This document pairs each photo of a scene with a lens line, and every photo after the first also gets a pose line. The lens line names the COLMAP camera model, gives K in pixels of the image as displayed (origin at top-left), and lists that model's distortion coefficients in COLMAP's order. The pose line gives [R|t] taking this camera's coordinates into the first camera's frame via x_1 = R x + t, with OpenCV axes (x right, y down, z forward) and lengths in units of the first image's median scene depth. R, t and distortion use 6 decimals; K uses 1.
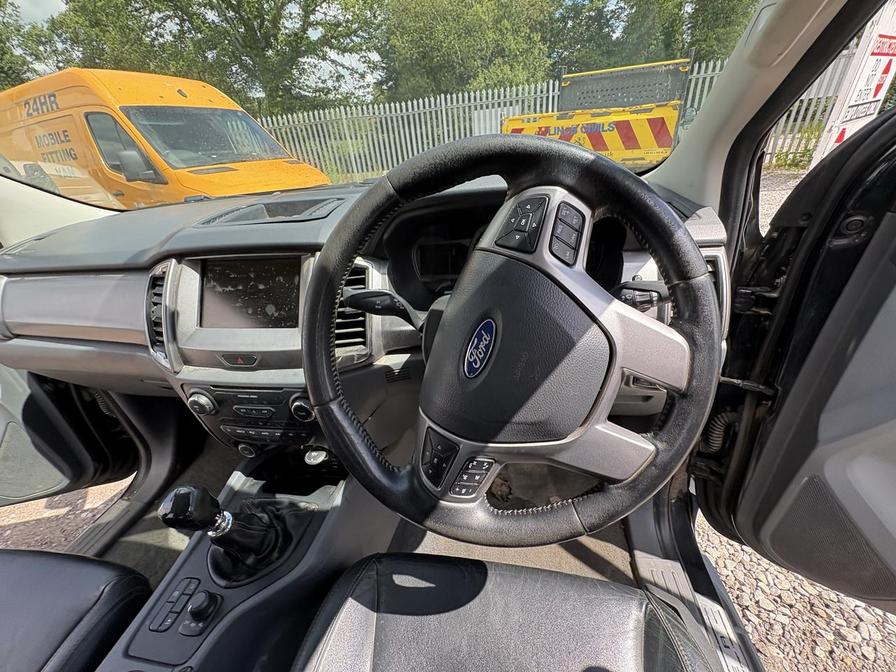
lens RADIAL K [[356.6, 0, 448.3], [0, 356.6, 339.6], [0, 0, 1]] dist [-0.000559, 0.000177]
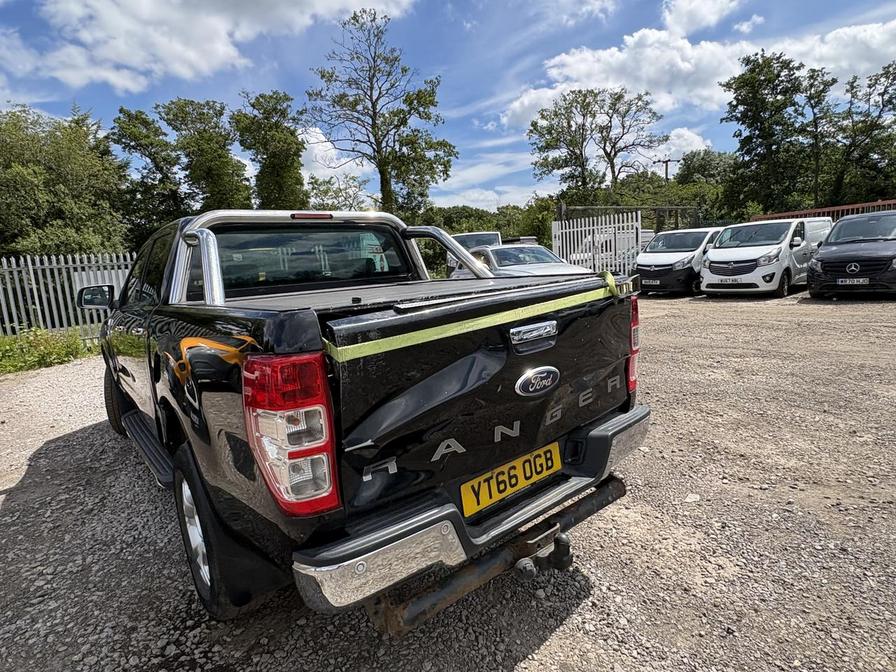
lens RADIAL K [[488.6, 0, 448.0], [0, 488.6, 336.0], [0, 0, 1]] dist [-0.001277, -0.000100]
pose [[0.664137, -0.065776, 0.744712, -0.116202], [0.383666, 0.884934, -0.263994, 0.107437], [-0.641656, 0.461049, 0.612954, -0.163269]]
